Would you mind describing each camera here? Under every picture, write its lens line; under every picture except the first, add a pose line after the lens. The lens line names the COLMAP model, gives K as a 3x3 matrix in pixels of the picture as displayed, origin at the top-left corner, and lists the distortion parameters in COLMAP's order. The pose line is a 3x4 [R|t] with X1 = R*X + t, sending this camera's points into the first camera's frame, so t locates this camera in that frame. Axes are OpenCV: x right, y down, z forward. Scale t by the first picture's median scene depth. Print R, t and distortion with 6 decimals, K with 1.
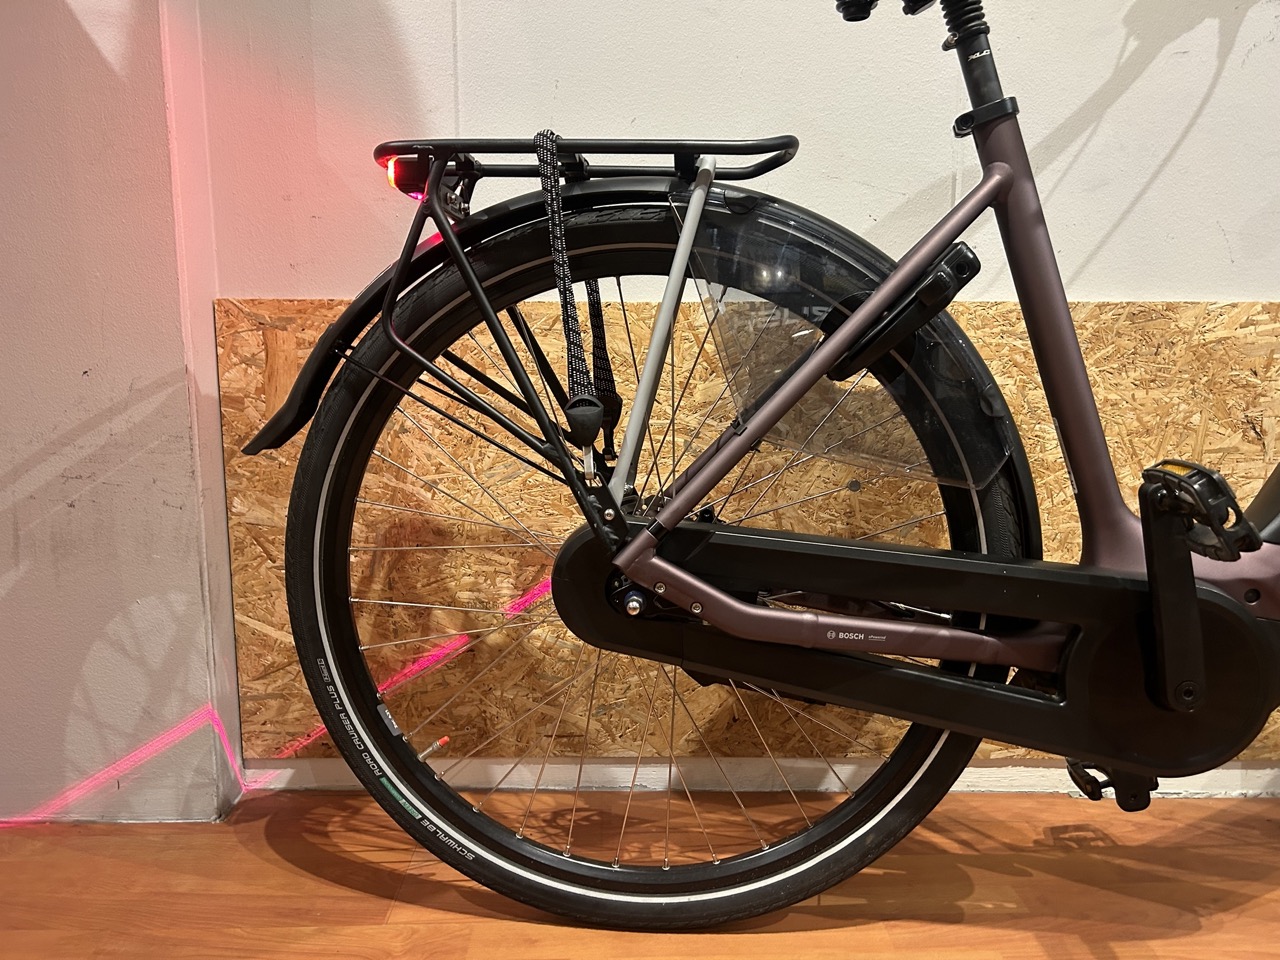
lens RADIAL K [[972.6, 0, 629.5], [0, 972.6, 480.7], [0, 0, 1]] dist [0.053672, -0.066257]
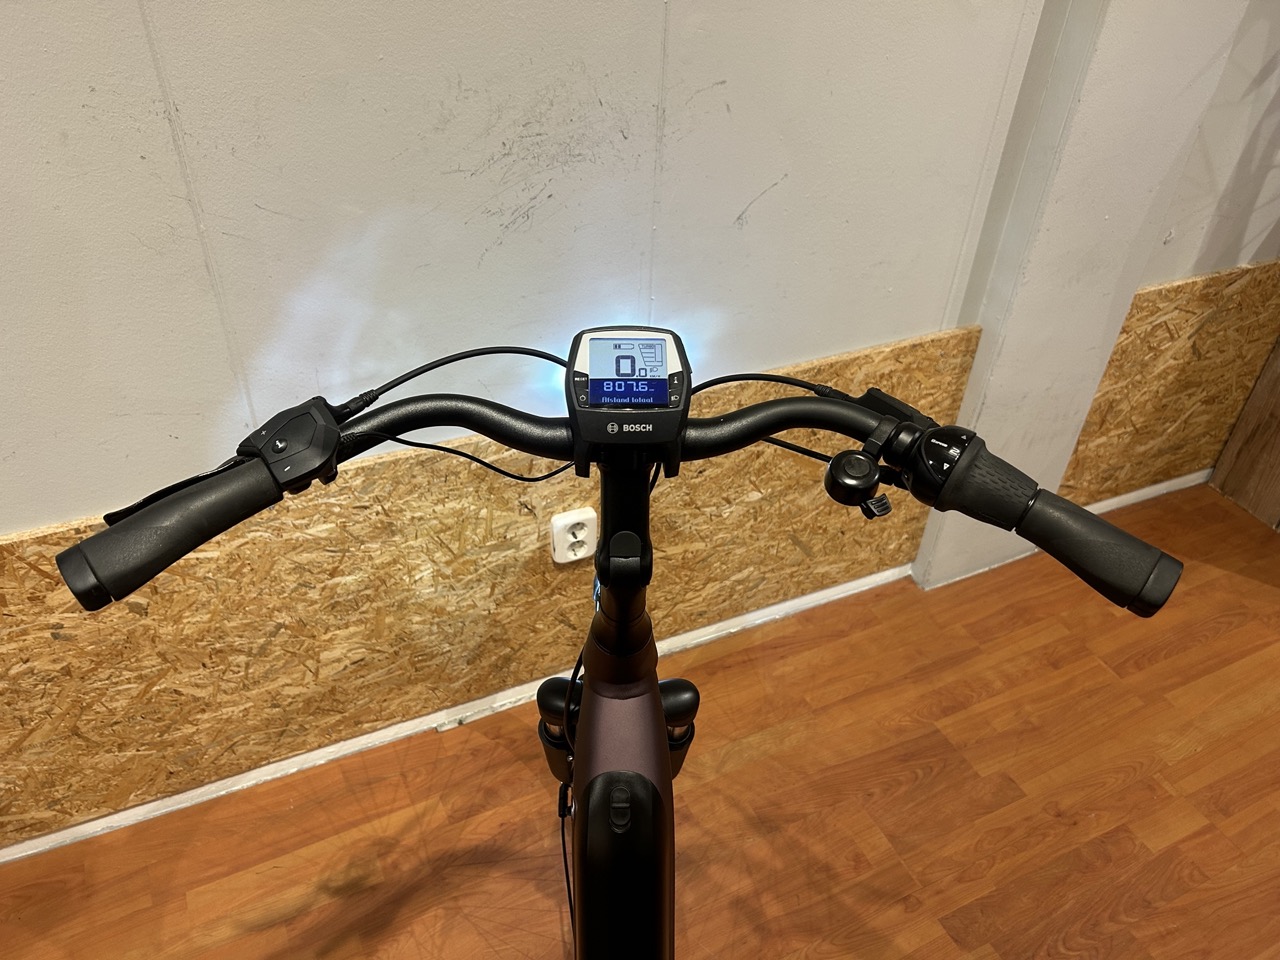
lens RADIAL K [[972.6, 0, 641.8], [0, 972.6, 483.4], [0, 0, 1]] dist [0.053672, -0.066257]
pose [[0.911910, -0.230525, 0.339527, 0.337107], [0.030908, 0.863556, 0.503305, -0.749458], [-0.409225, -0.448475, 0.794610, -0.106807]]
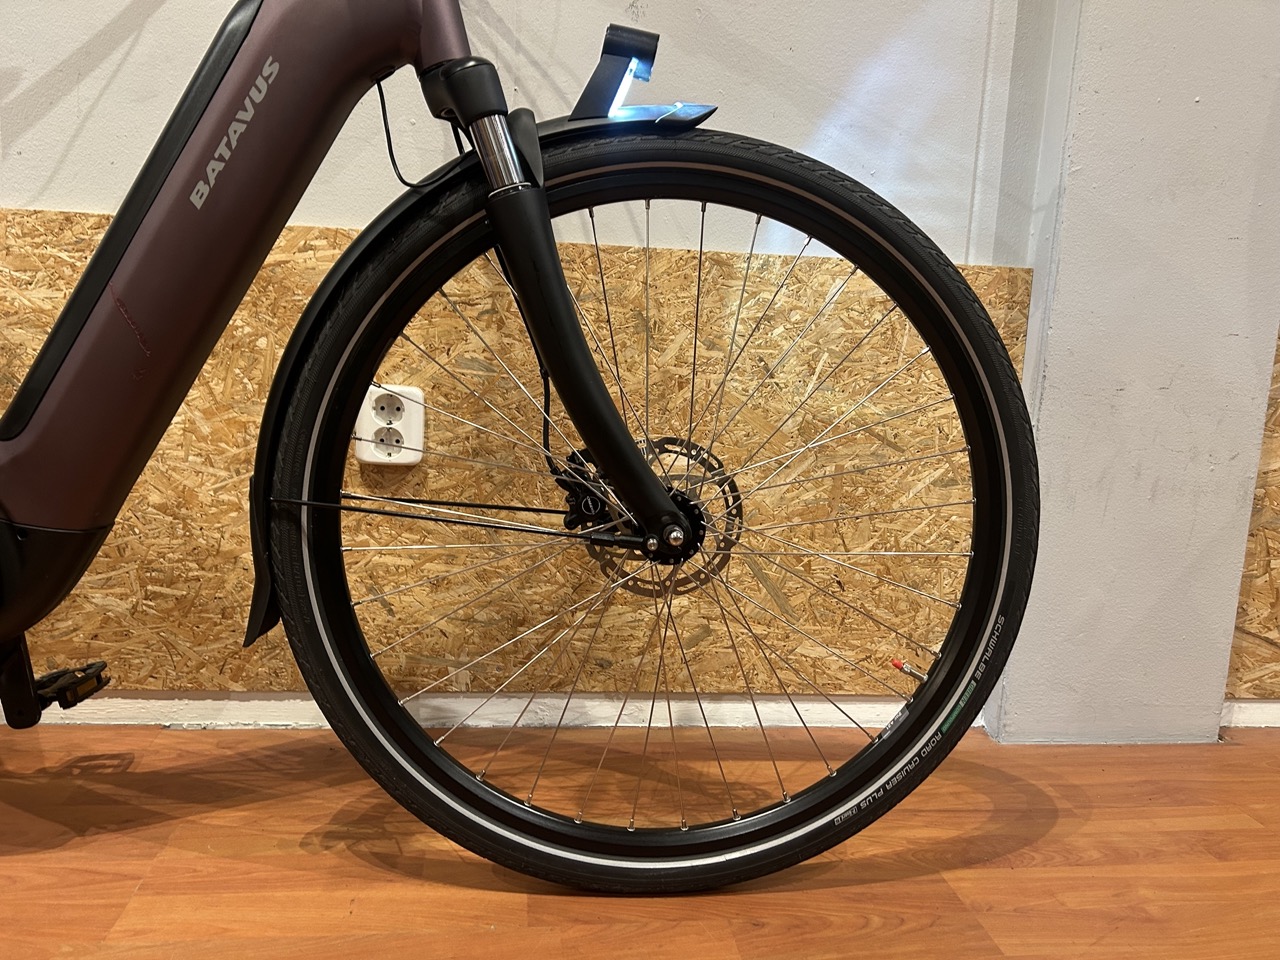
lens RADIAL K [[972.6, 0, 652.3], [0, 972.6, 476.7], [0, 0, 1]] dist [0.053672, -0.066257]
pose [[0.993610, 0.028778, 0.109142, 0.866723], [-0.028633, 0.999586, -0.002899, 0.063777], [-0.109180, -0.000244, 0.994022, -0.025039]]
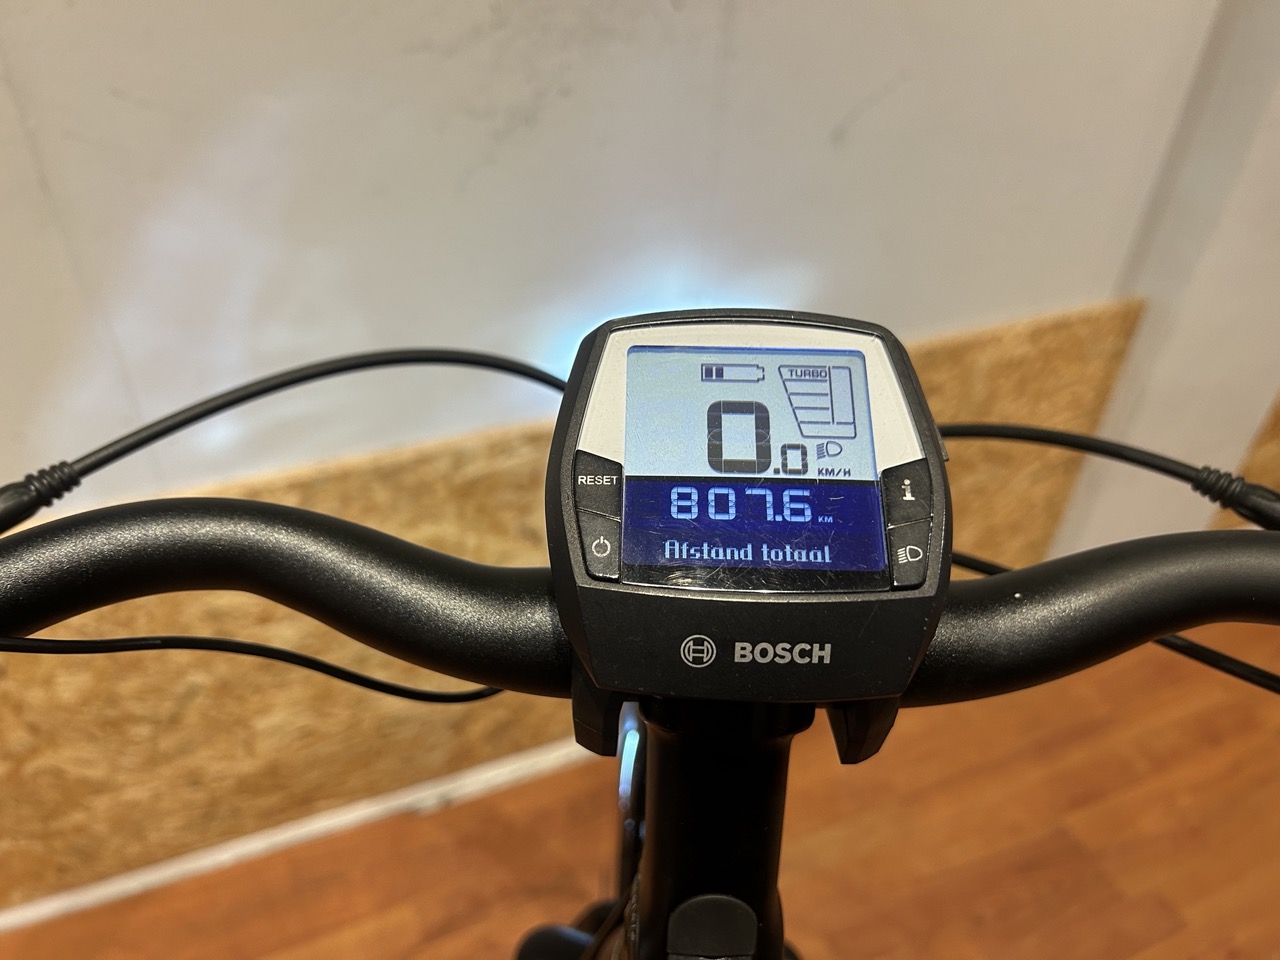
lens RADIAL K [[972.6, 0, 642.7], [0, 972.6, 473.2], [0, 0, 1]] dist [0.053672, -0.066257]
pose [[0.924988, -0.220756, 0.309295, 0.456655], [0.025626, 0.848329, 0.528849, -0.620250], [-0.379130, -0.481253, 0.790352, 0.221927]]
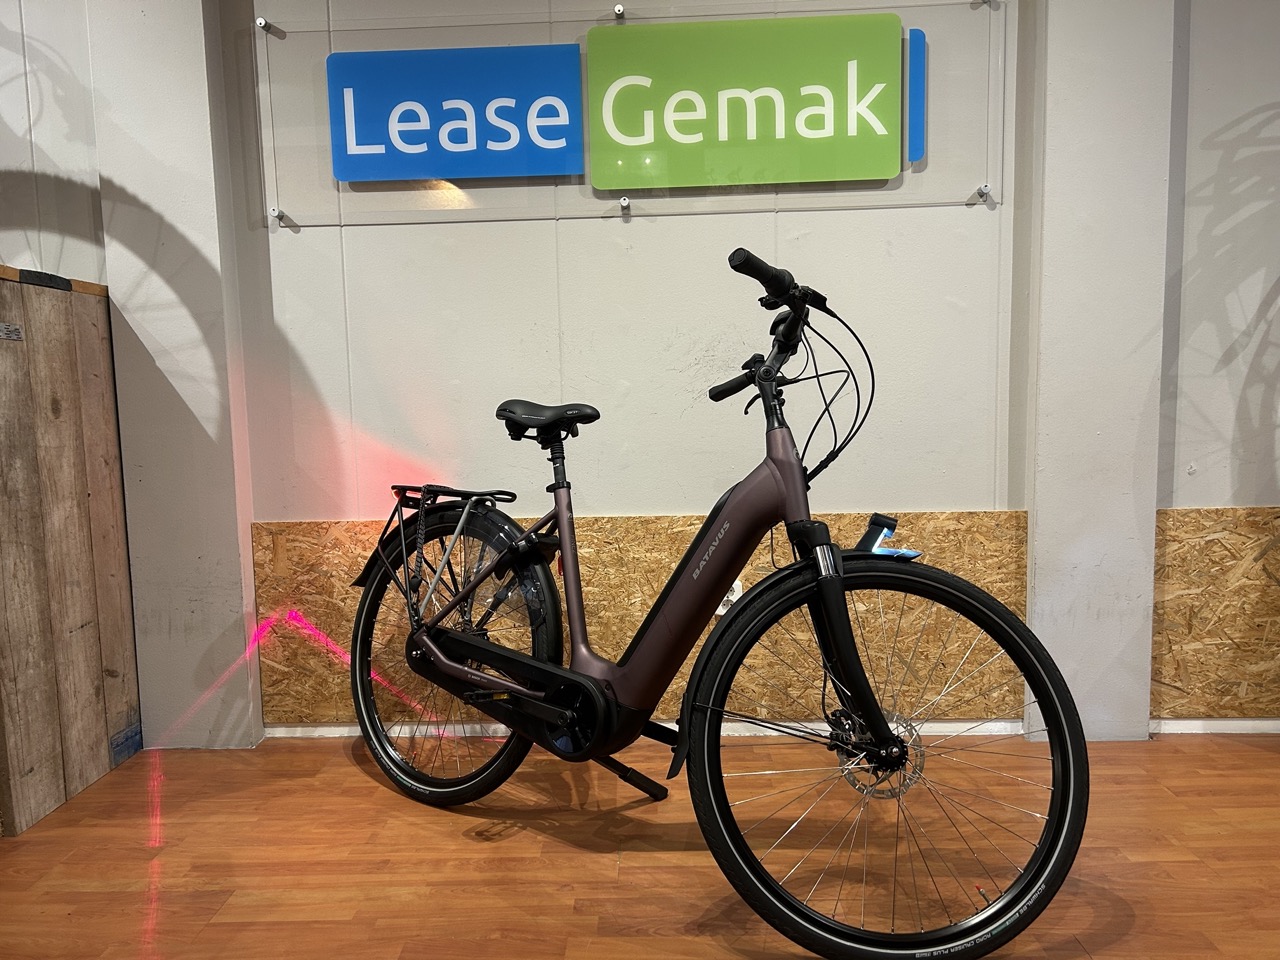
lens RADIAL K [[972.6, 0, 638.4], [0, 972.6, 480.1], [0, 0, 1]] dist [0.053672, -0.066257]
pose [[0.998687, -0.019668, -0.047291, 0.607889], [0.016867, 0.998120, -0.058918, -0.130061], [0.048361, 0.058043, 0.997142, -1.287376]]
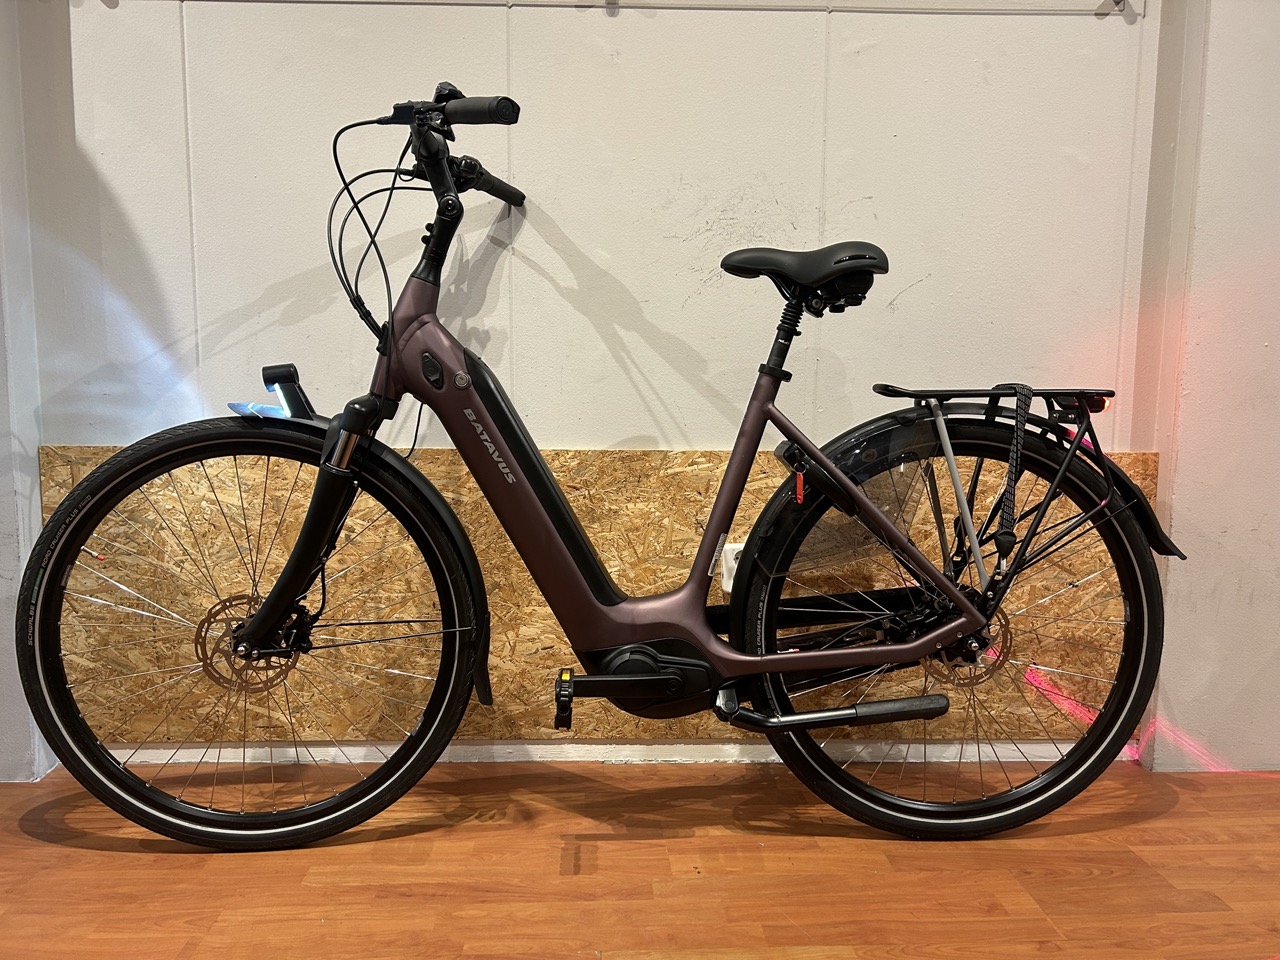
lens RADIAL K [[972.6, 0, 638.6], [0, 972.6, 480.6], [0, 0, 1]] dist [0.053672, -0.066257]
pose [[0.999574, 0.002430, 0.029099, 0.486062], [-0.001126, 0.998997, -0.044770, -0.058412], [-0.029178, 0.044719, 0.998573, -0.595439]]
